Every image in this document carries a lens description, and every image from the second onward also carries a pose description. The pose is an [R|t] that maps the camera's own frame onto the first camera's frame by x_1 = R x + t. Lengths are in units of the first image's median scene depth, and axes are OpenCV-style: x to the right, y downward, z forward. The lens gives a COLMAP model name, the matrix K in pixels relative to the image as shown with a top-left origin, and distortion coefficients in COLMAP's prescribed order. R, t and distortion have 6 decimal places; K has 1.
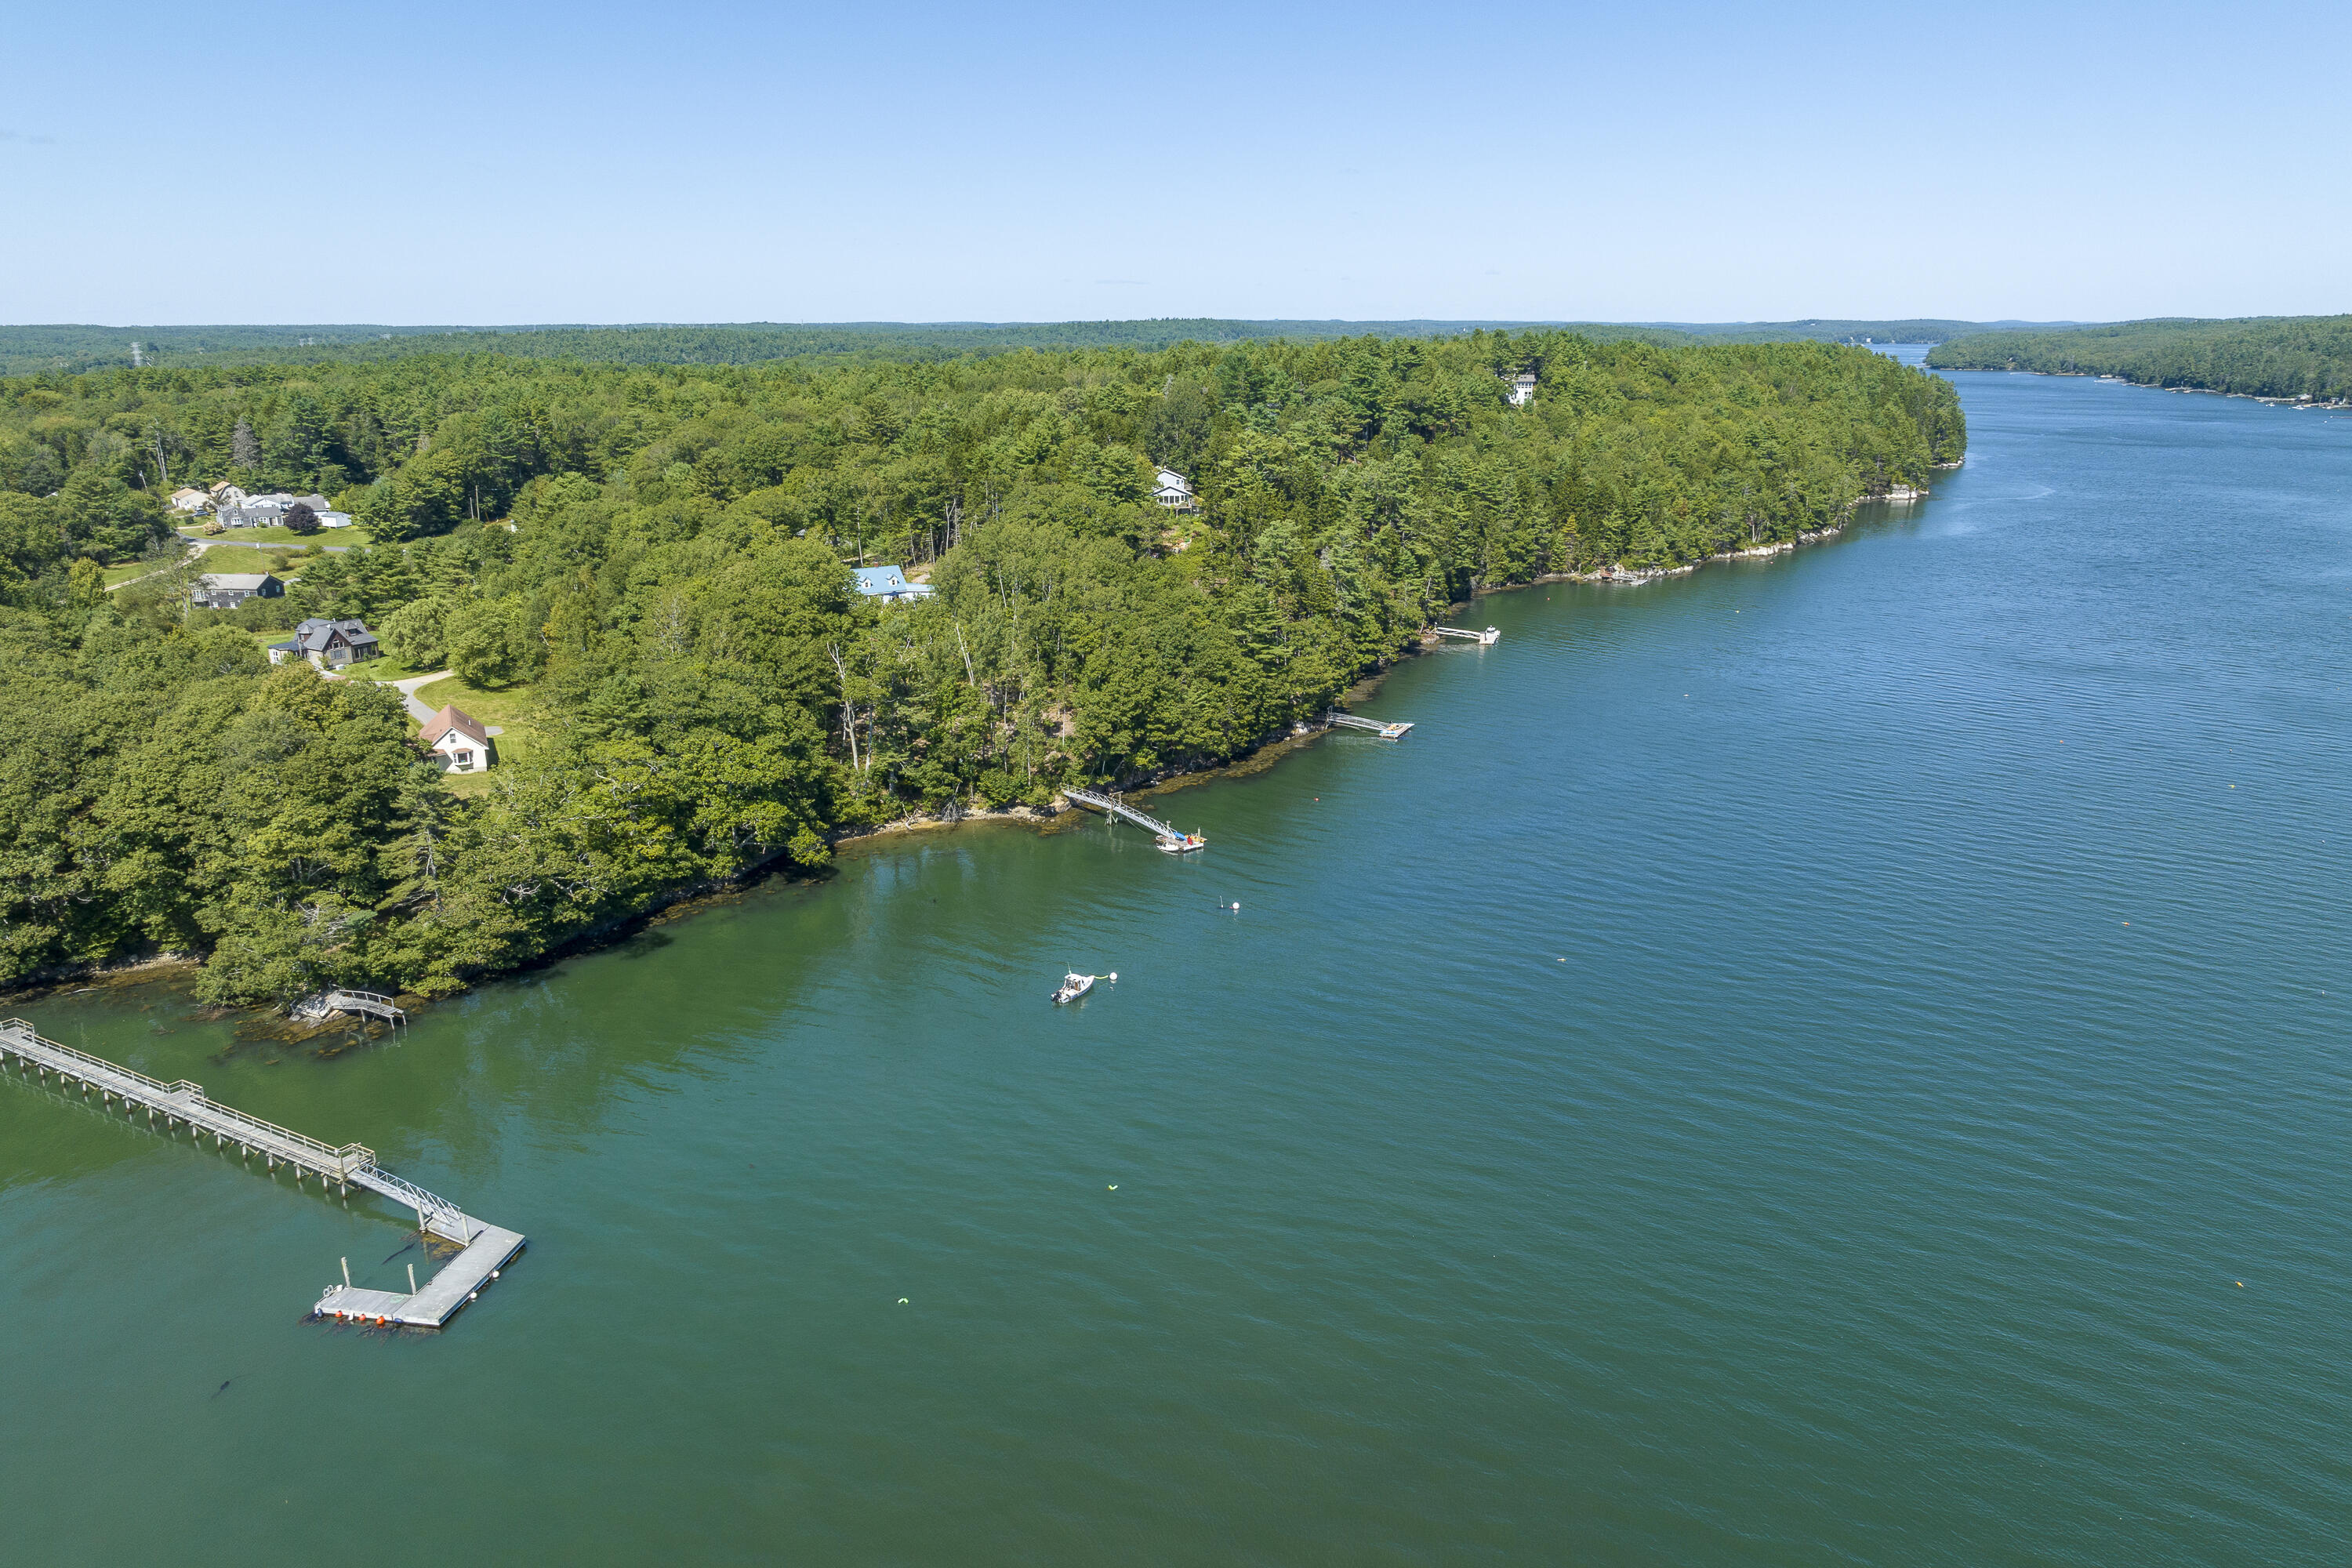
lens RADIAL K [[1621.6, 0, 1173.6], [0, 1621.6, 809.8], [0, 0, 1]] dist [0.003575, -0.006358]
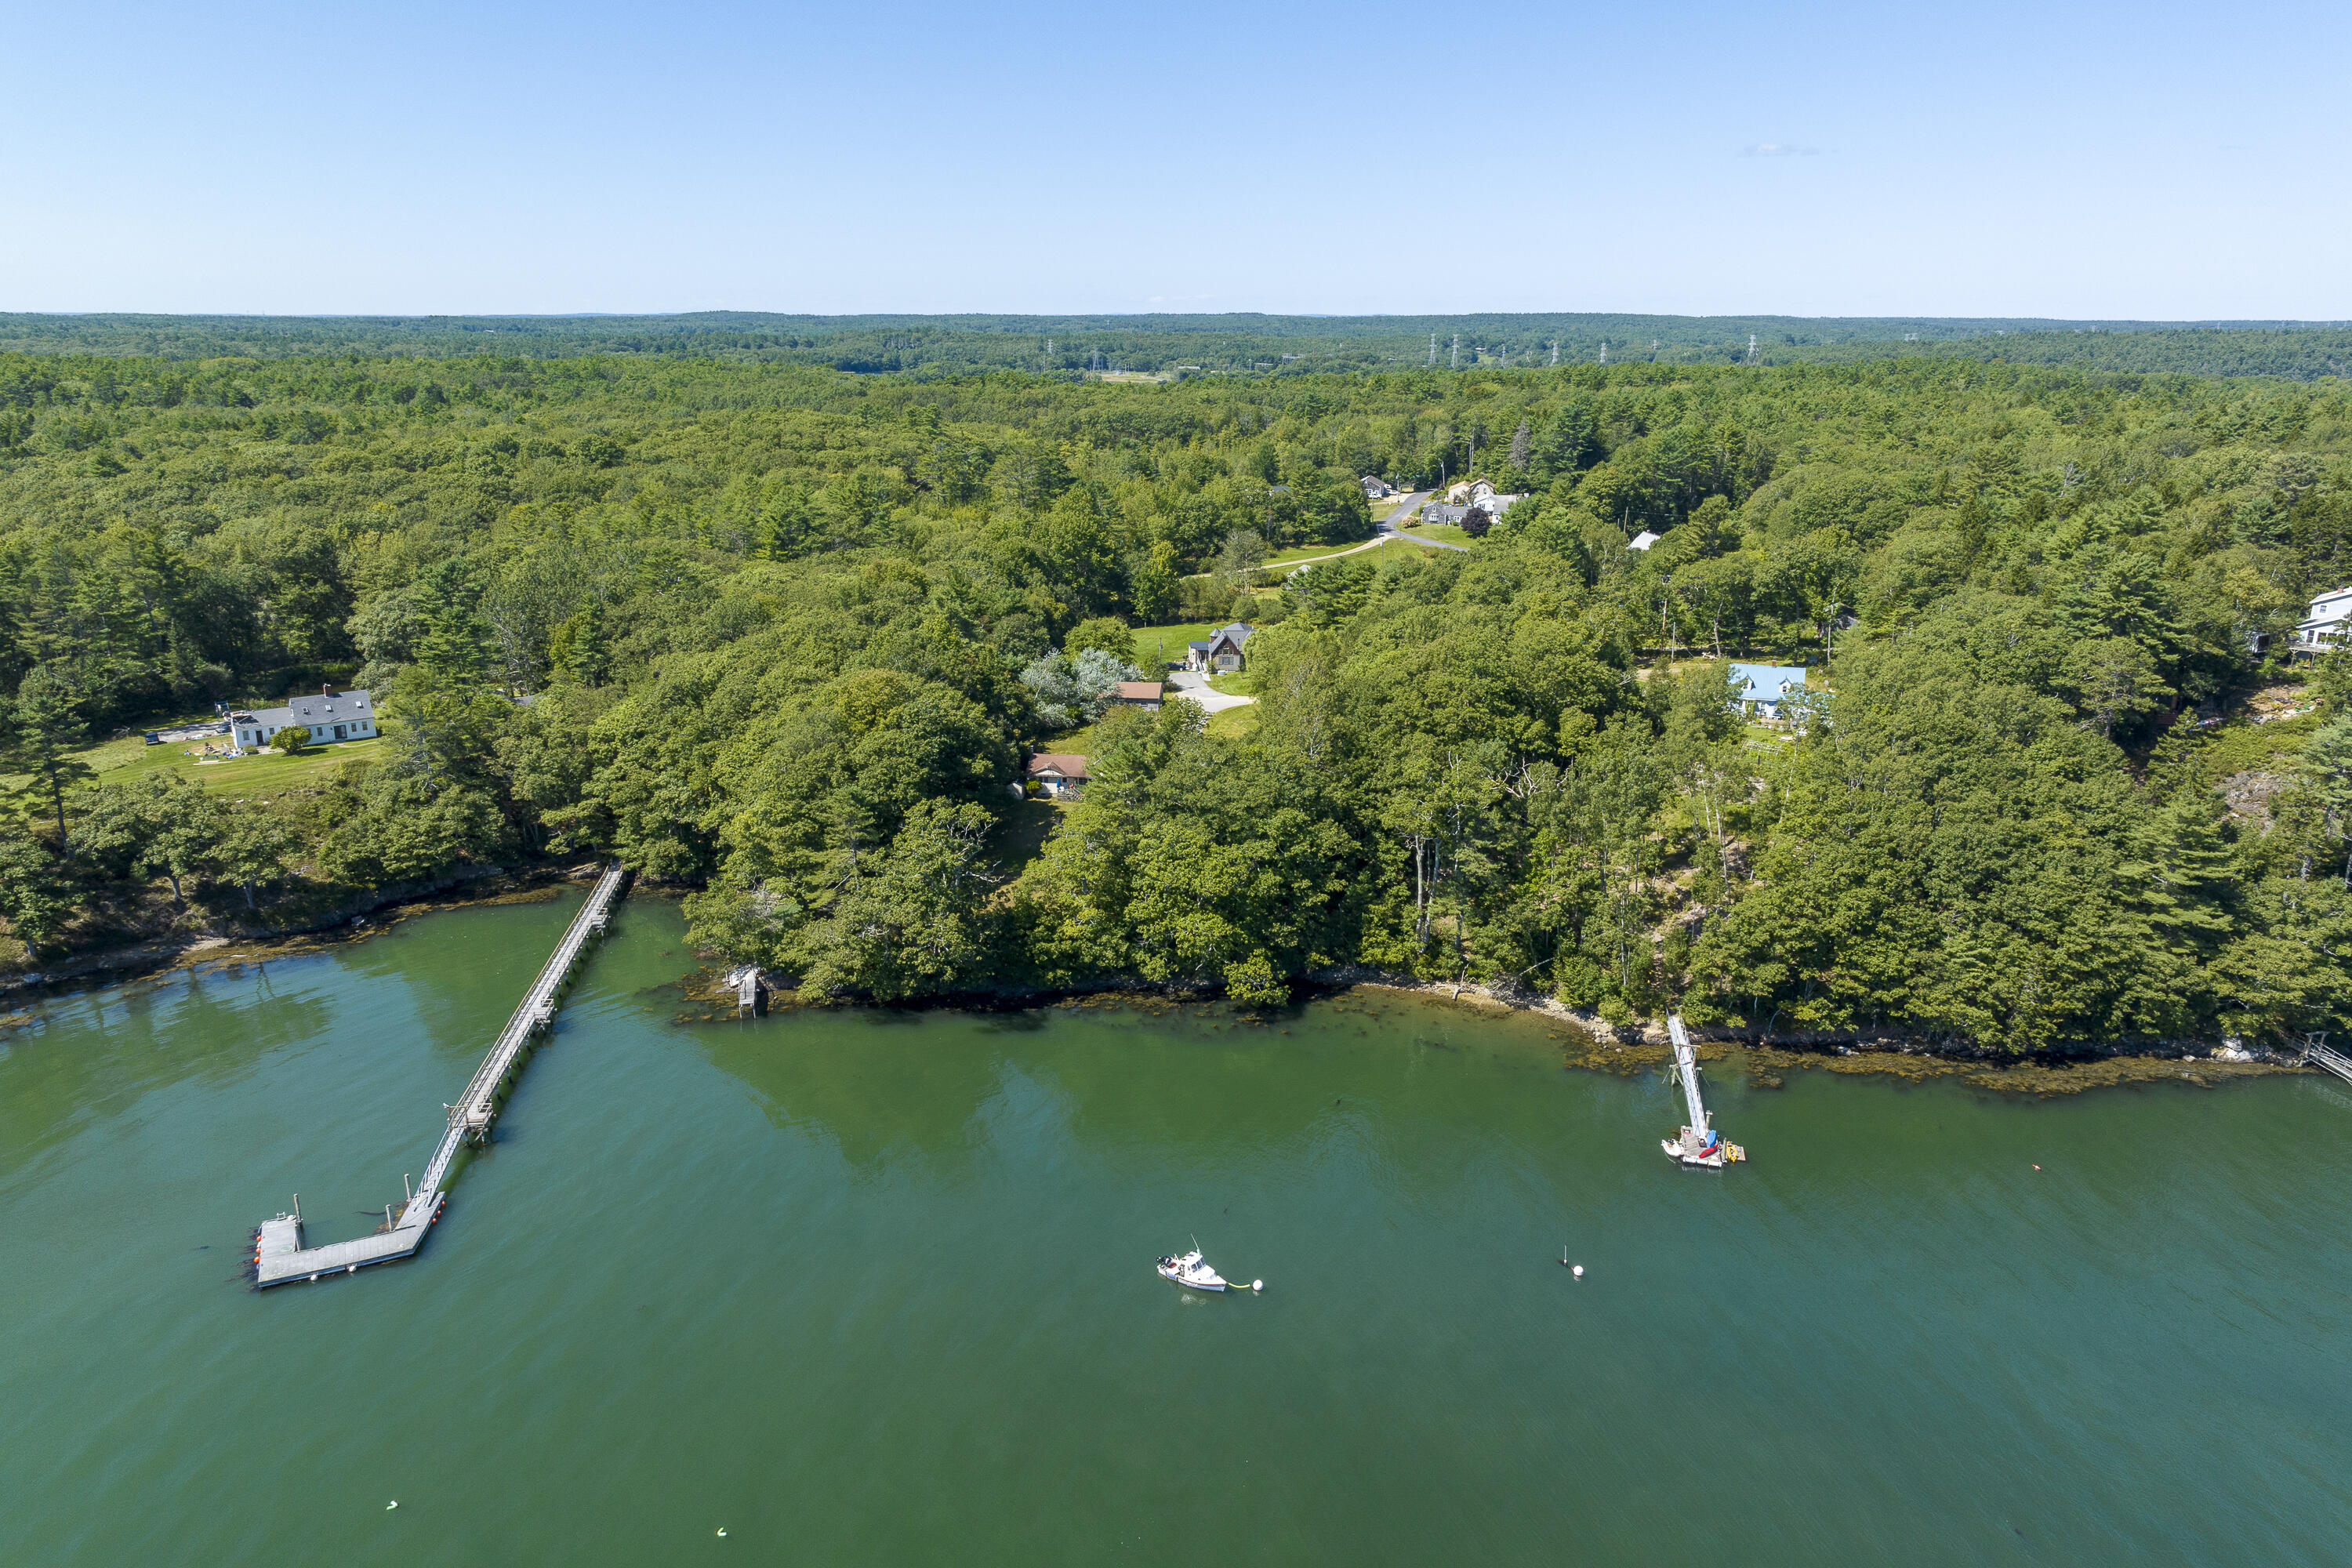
lens RADIAL K [[1605.3, 0, 1172.0], [0, 1605.3, 772.9], [0, 0, 1]] dist [-0.002692, -0.000971]
pose [[0.594958, 0.227055, -0.771020, 0.352302], [-0.238148, 0.965994, 0.100705, -0.145822], [0.767666, 0.123701, 0.628798, 0.382171]]
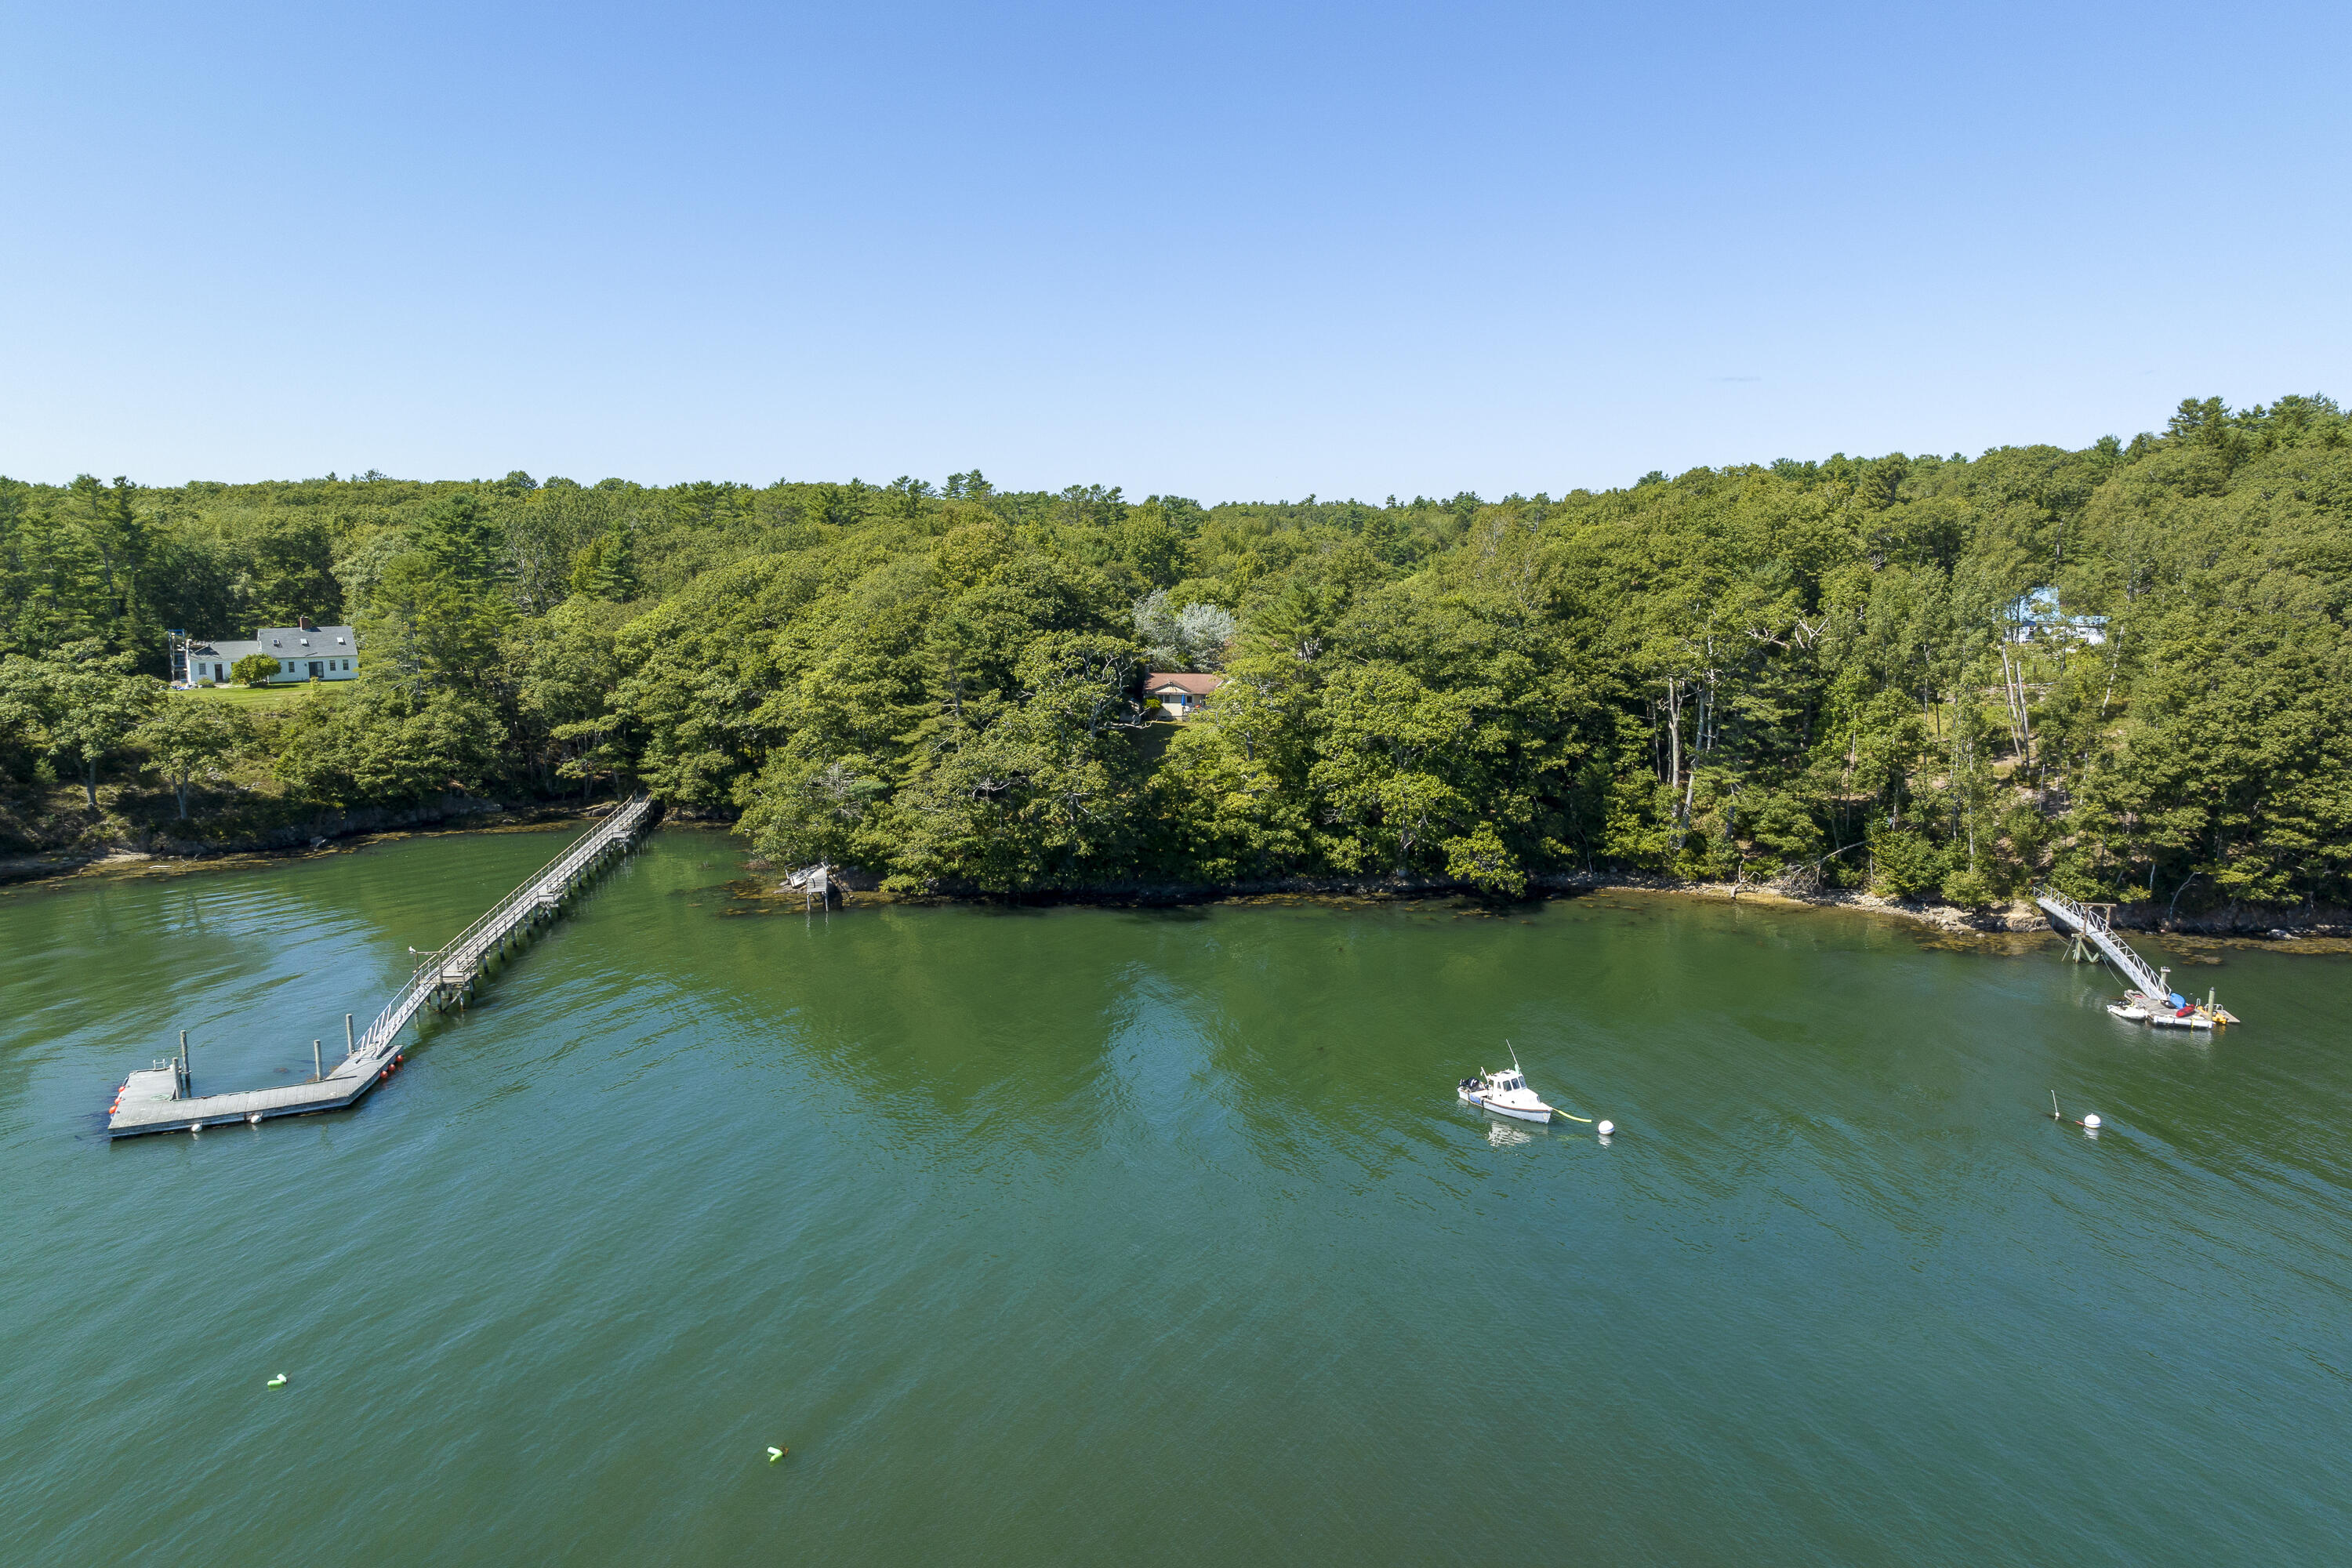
lens RADIAL K [[1605.3, 0, 1172.0], [0, 1605.3, 772.9], [0, 0, 1]] dist [-0.002692, -0.000971]
pose [[0.595721, 0.121099, -0.794010, 0.197217], [-0.234972, 0.971596, -0.028109, 0.034334], [0.768052, 0.203315, 0.607255, 0.459601]]
